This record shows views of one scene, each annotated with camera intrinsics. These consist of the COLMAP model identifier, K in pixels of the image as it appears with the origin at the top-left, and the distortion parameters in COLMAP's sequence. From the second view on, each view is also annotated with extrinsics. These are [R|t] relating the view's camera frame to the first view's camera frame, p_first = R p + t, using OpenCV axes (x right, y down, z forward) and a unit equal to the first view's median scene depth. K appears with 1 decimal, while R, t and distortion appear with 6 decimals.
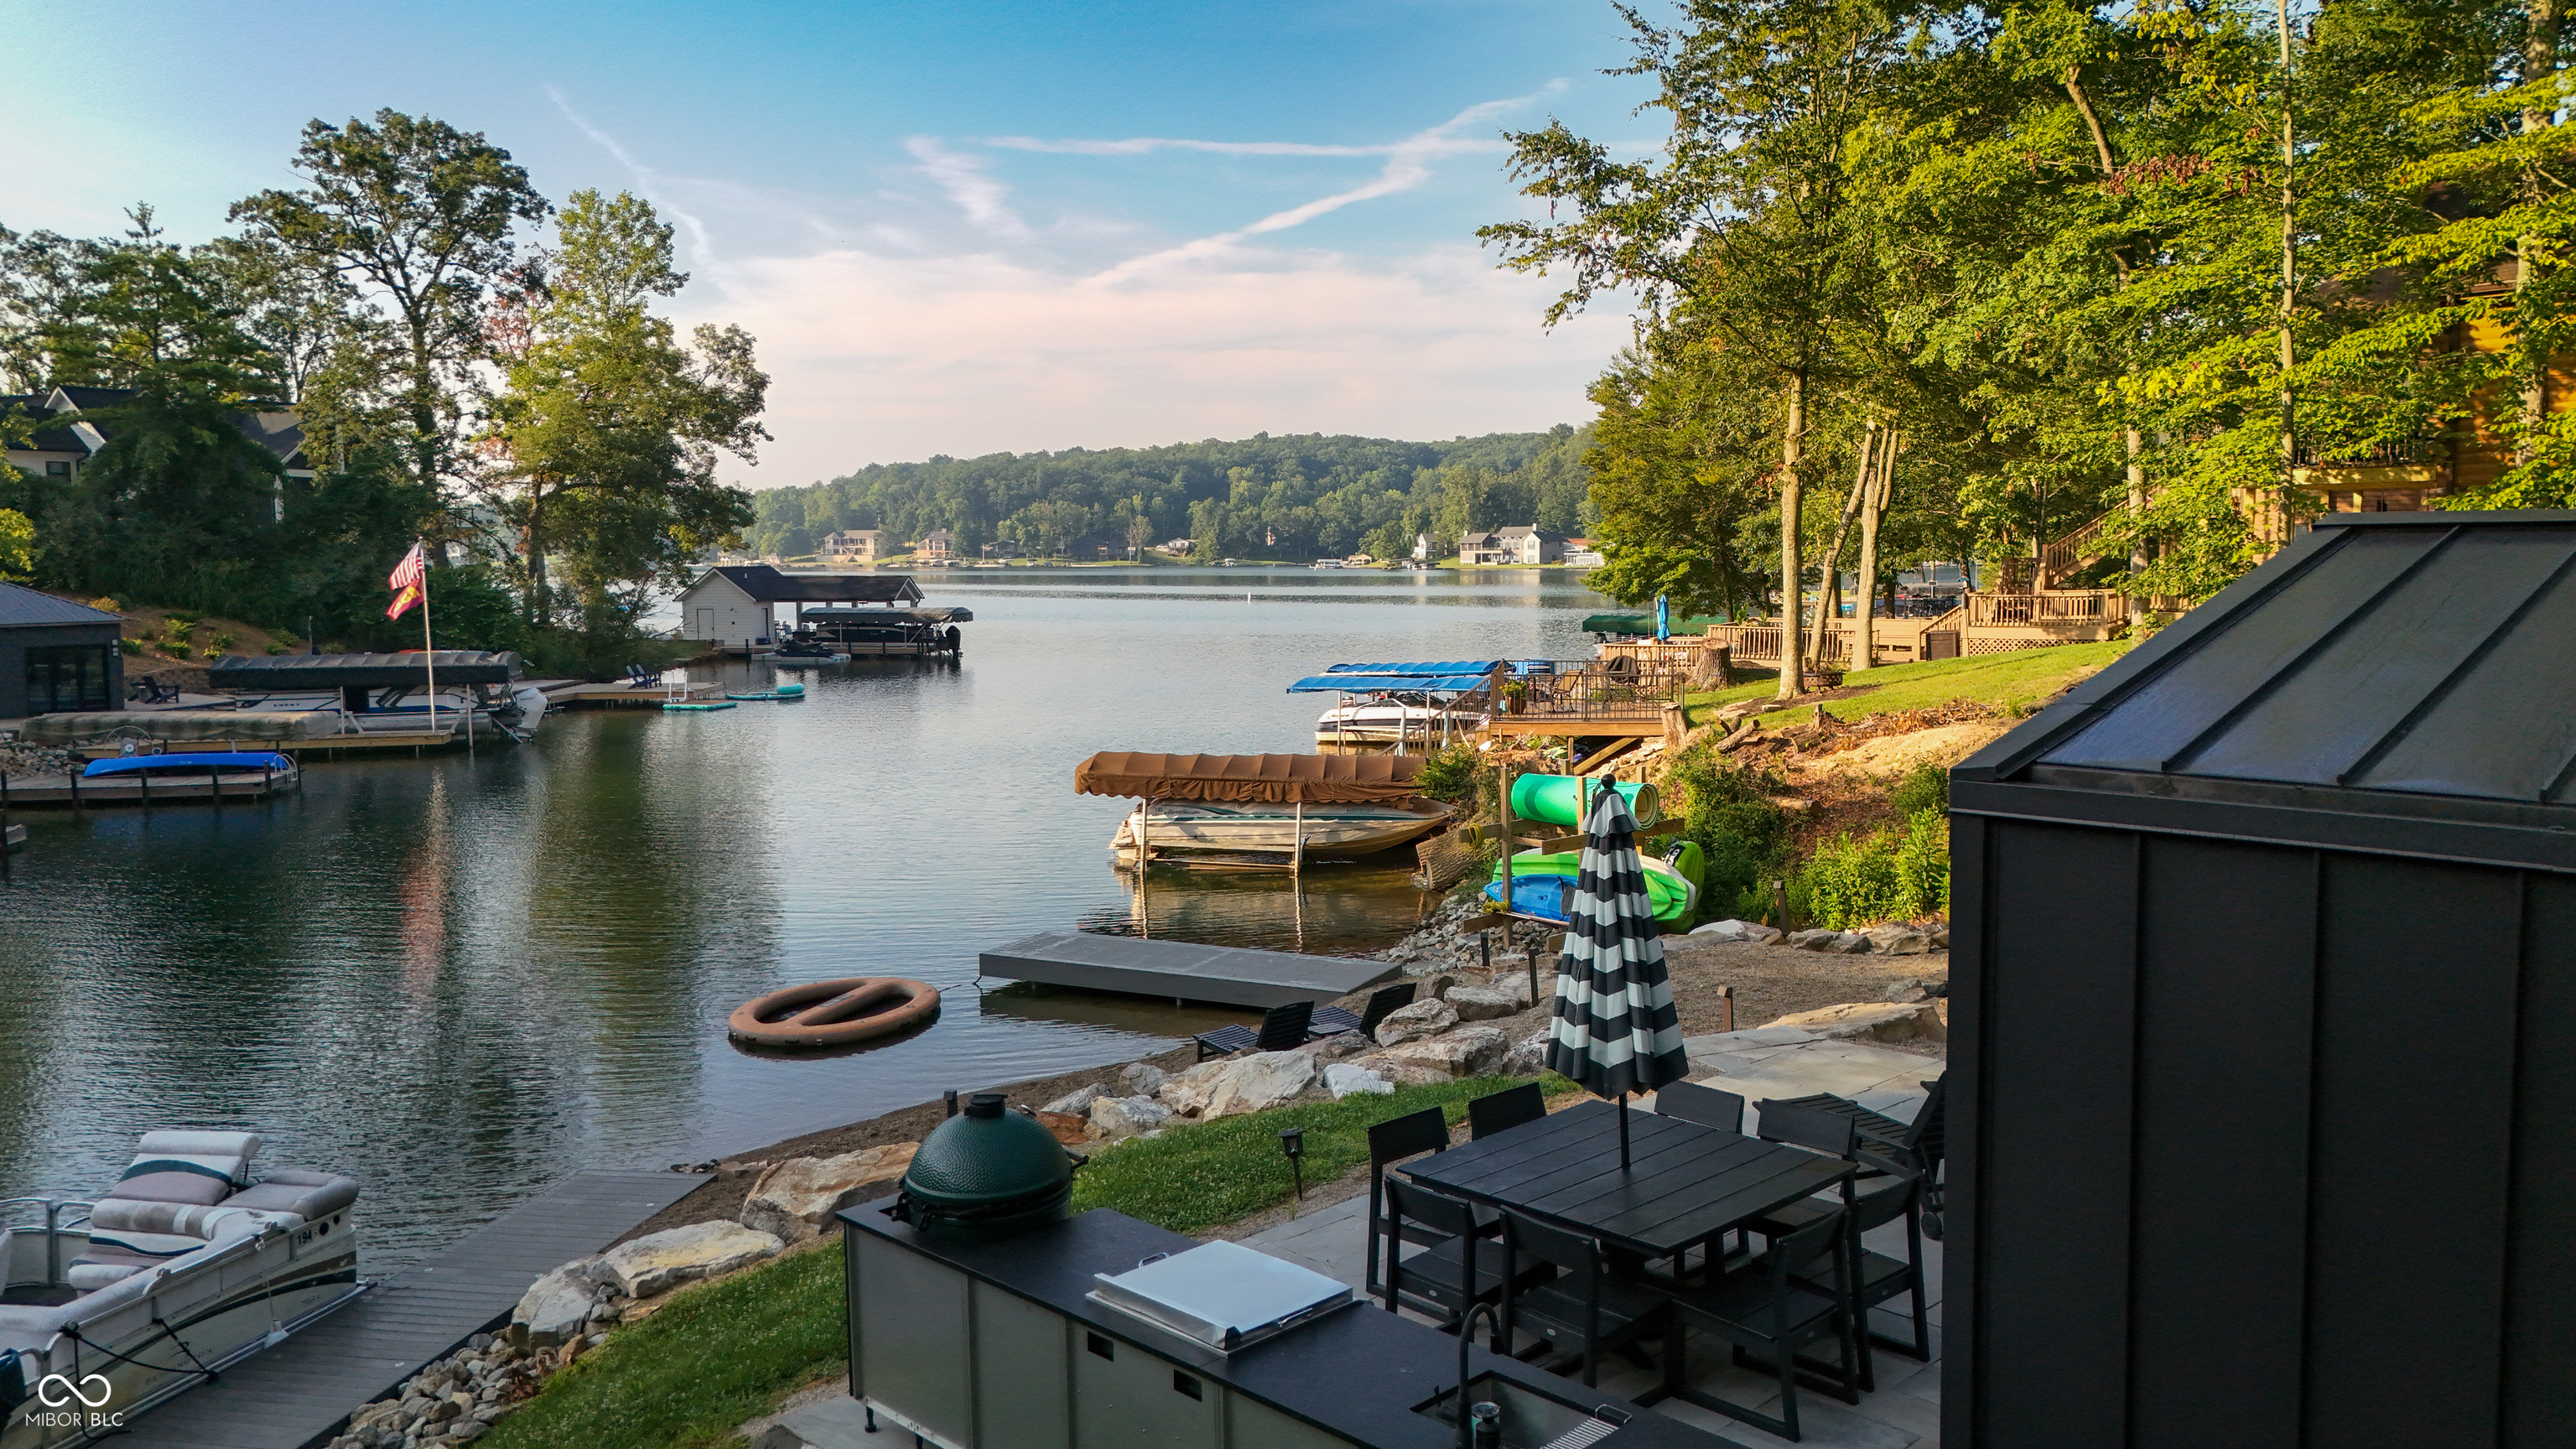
lens RADIAL K [[1838.4, 0, 1289.3], [0, 1838.4, 651.2], [0, 0, 1]] dist [0.136002, -0.143752]
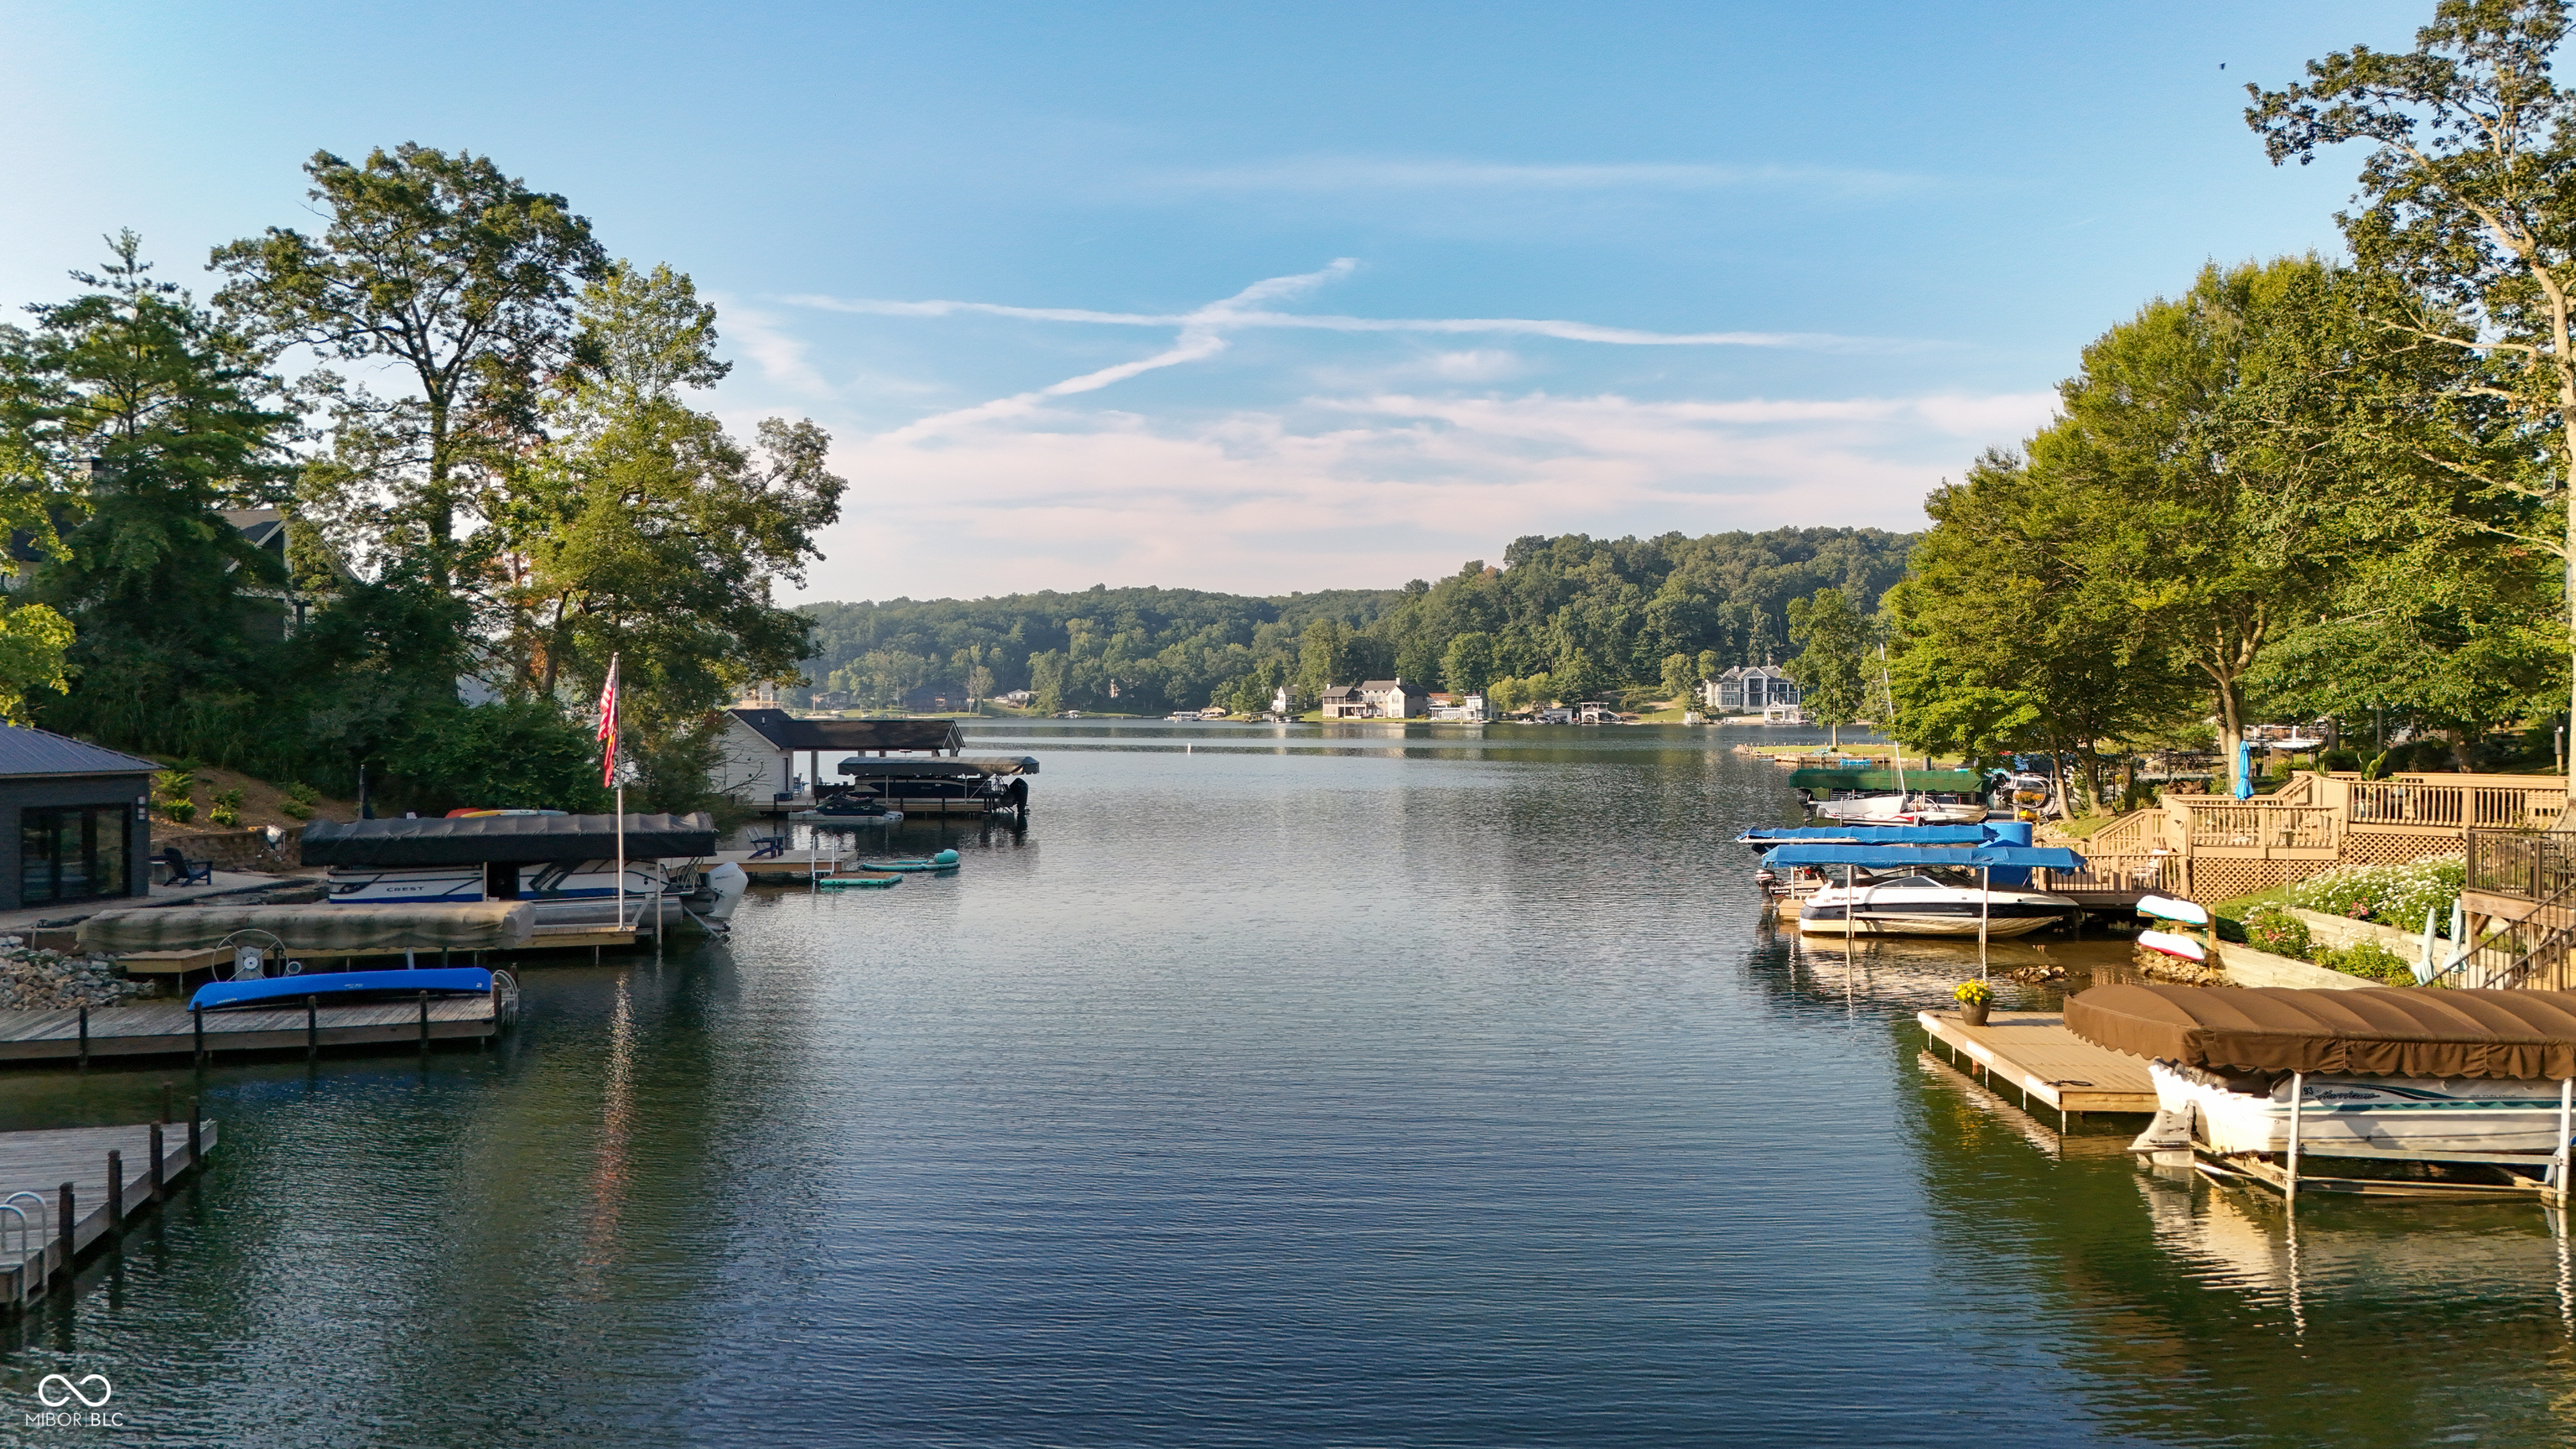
lens RADIAL K [[1808.3, 0, 1294.0], [0, 1808.3, 675.1], [0, 0, 1]] dist [0.112708, -0.138306]
pose [[0.993153, 0.009276, 0.116449, -0.152057], [-0.000919, 0.997432, -0.071610, -0.001283], [-0.116814, 0.071013, 0.990612, 0.146718]]
